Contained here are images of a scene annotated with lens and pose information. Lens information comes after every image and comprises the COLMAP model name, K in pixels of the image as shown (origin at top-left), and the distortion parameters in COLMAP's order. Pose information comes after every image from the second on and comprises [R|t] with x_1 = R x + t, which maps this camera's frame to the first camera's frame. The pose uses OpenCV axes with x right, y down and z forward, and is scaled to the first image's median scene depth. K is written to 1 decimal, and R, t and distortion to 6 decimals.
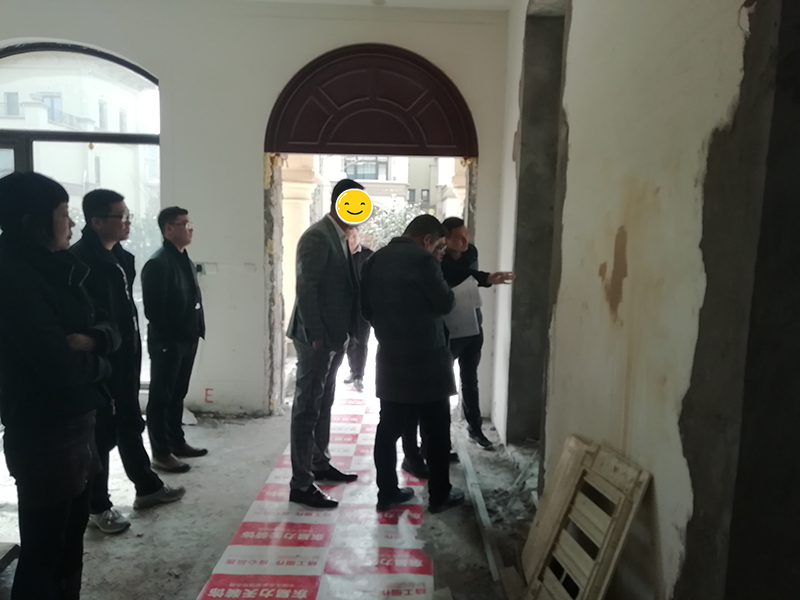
lens RADIAL K [[604.7, 0, 398.7], [0, 604.7, 294.9], [0, 0, 1]] dist [0.001264, 0.002614]
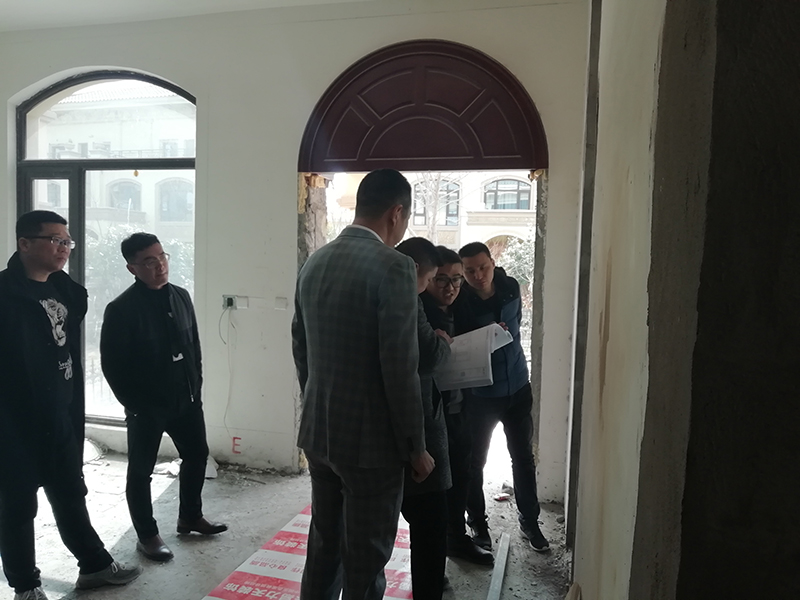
lens RADIAL K [[604.7, 0, 398.7], [0, 604.7, 294.9], [0, 0, 1]] dist [0.001264, 0.002614]
pose [[0.969147, 0.013552, -0.246110, 0.136778], [-0.026465, 0.998436, -0.049237, -0.017427], [0.245058, 0.054231, 0.967990, 0.189755]]
